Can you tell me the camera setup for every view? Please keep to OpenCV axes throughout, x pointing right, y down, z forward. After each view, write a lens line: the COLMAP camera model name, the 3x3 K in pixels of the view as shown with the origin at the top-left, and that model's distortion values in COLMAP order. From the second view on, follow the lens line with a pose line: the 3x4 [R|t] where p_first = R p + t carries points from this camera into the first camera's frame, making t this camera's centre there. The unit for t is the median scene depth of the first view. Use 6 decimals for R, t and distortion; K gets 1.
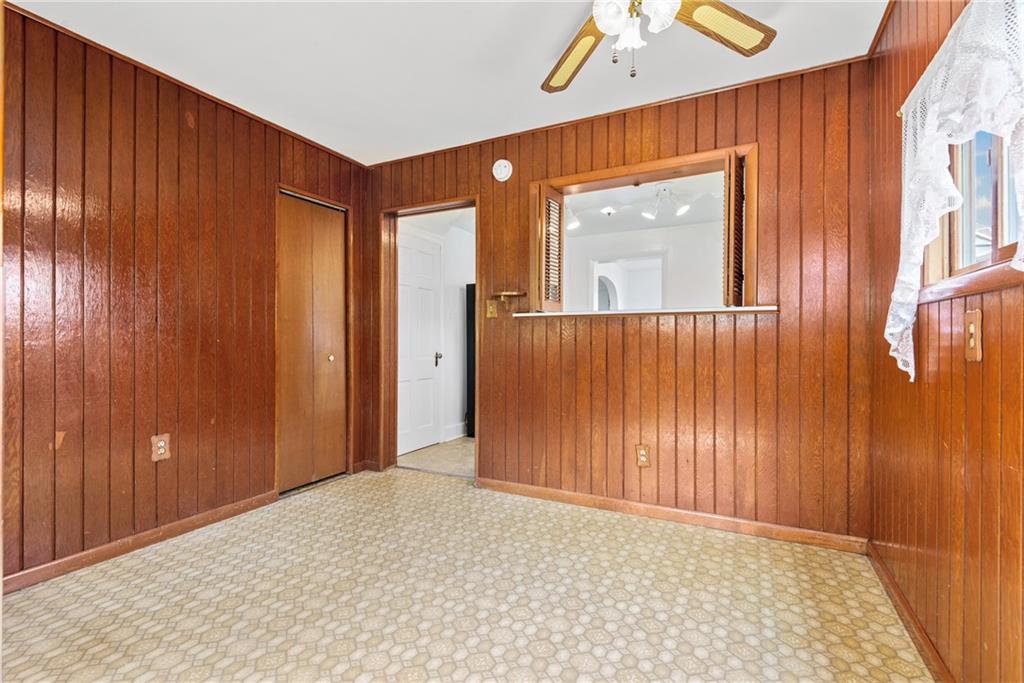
lens RADIAL K [[465.7, 0, 512.0], [0, 465.7, 341.5], [0, 0, 1]] dist [0.033974, -0.029194]
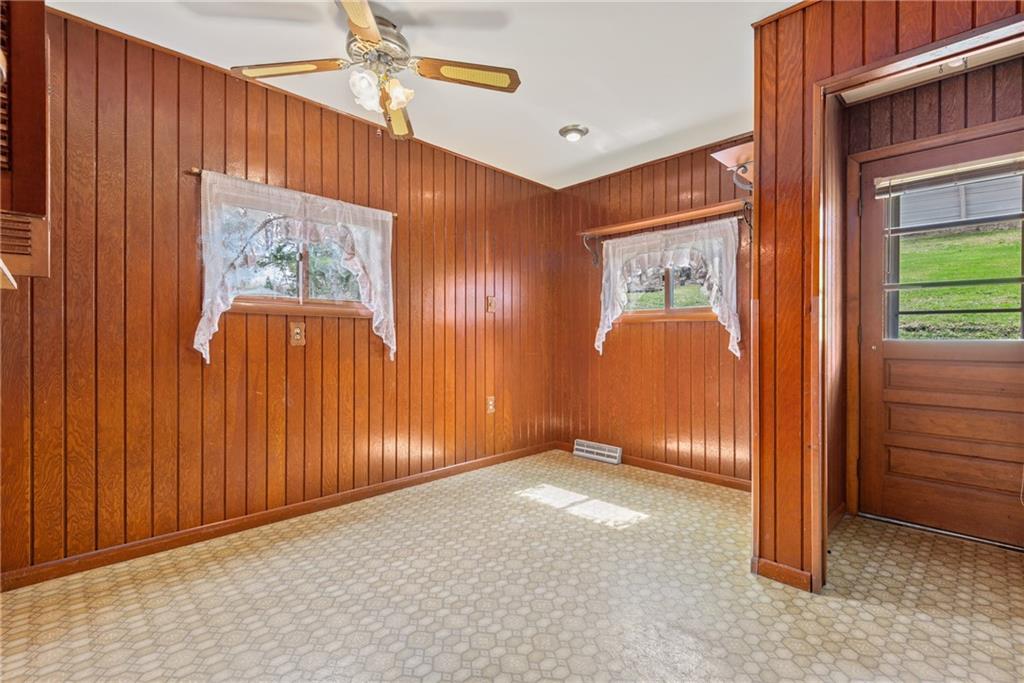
lens RADIAL K [[465.7, 0, 512.0], [0, 465.7, 341.5], [0, 0, 1]] dist [0.033974, -0.029194]
pose [[-0.949535, -0.007552, 0.313570, -0.452386], [-0.004270, 0.999929, 0.011153, -0.002671], [-0.313632, 0.009251, -0.949499, 1.870878]]
